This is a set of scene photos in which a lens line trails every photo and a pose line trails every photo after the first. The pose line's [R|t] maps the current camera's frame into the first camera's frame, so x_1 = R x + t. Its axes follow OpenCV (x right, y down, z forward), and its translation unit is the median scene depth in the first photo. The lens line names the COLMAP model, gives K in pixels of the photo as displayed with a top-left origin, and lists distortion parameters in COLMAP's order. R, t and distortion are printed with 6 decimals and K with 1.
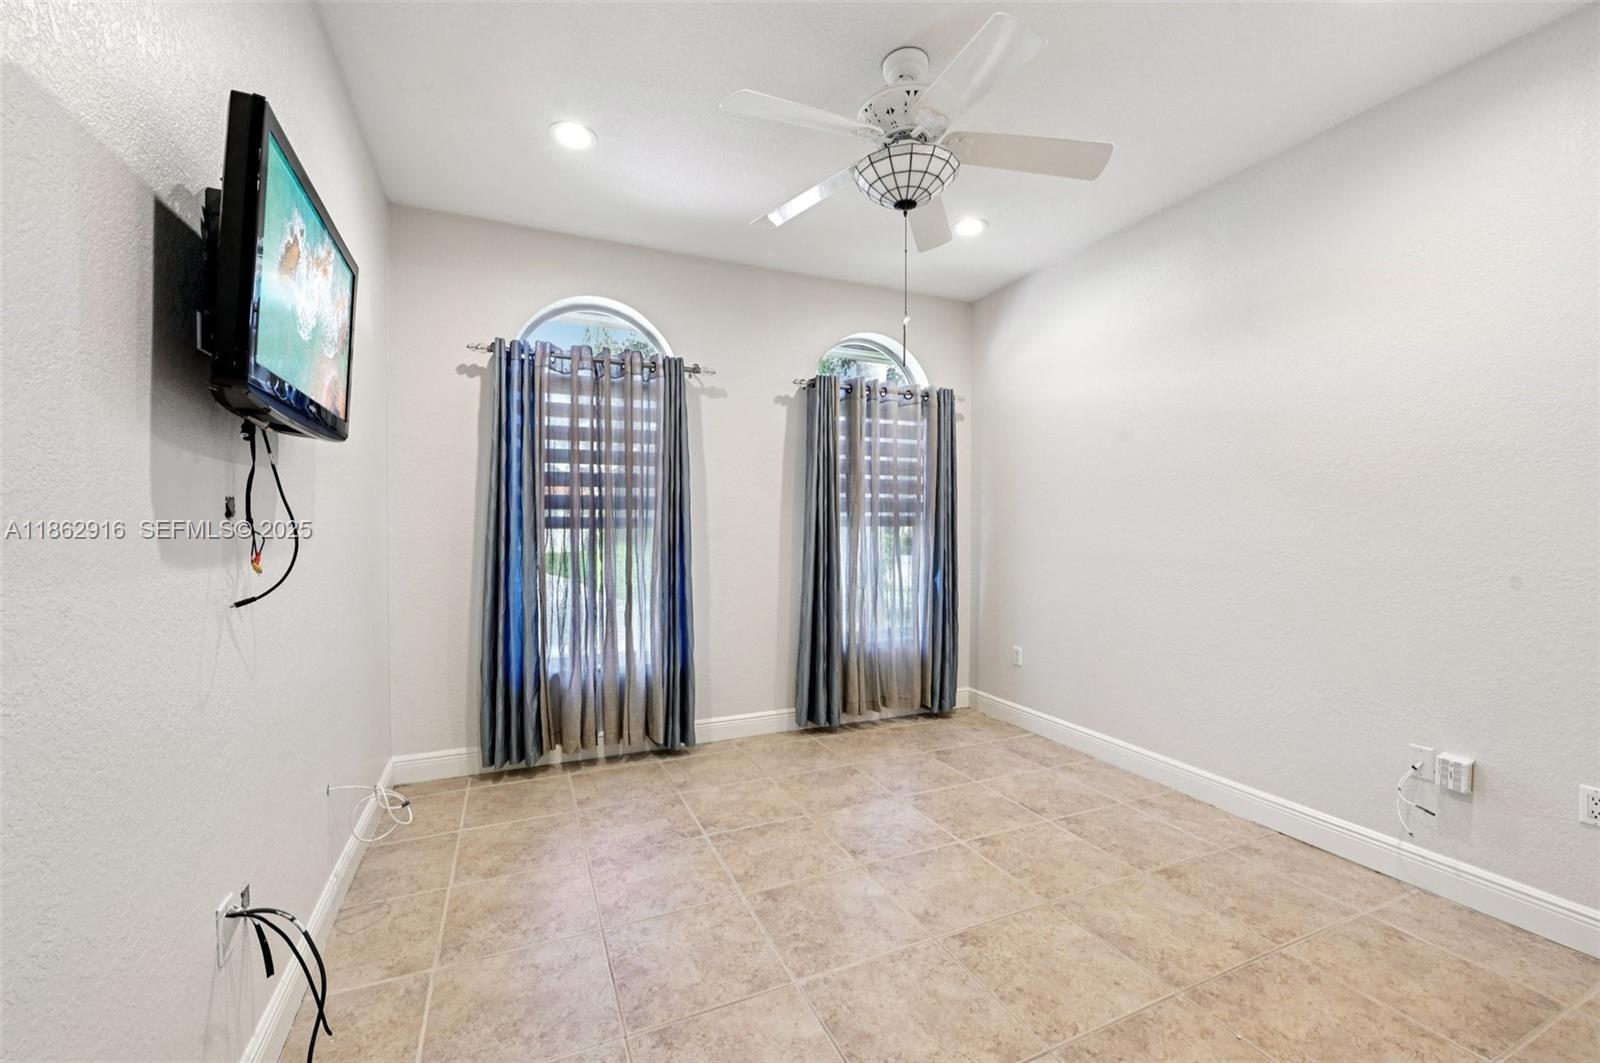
lens RADIAL K [[637.2, 0, 793.6], [0, 637.2, 525.7], [0, 0, 1]] dist [-0.008298, 0.000487]
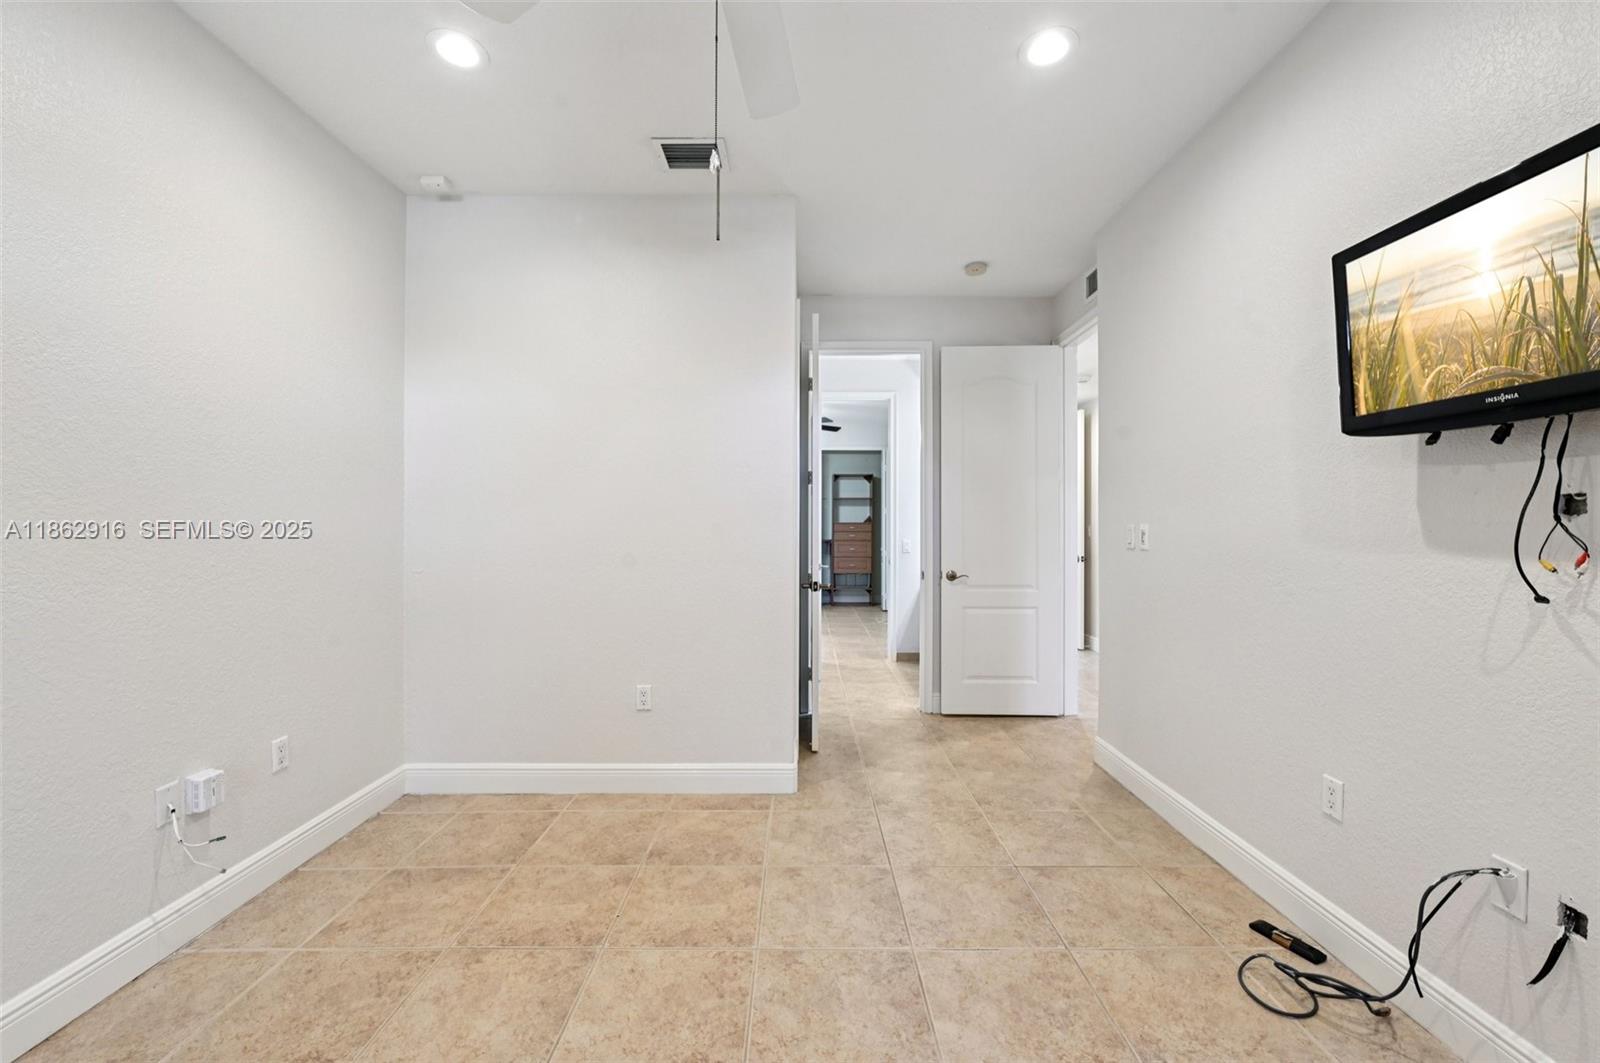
lens RADIAL K [[637.2, 0, 802.3], [0, 637.2, 525.2], [0, 0, 1]] dist [-0.008298, 0.000487]
pose [[-0.917685, -0.000640, 0.397307, -0.145542], [-0.000358, 1.000000, 0.000785, 0.002789], [-0.397308, 0.000578, -0.917685, 1.814903]]
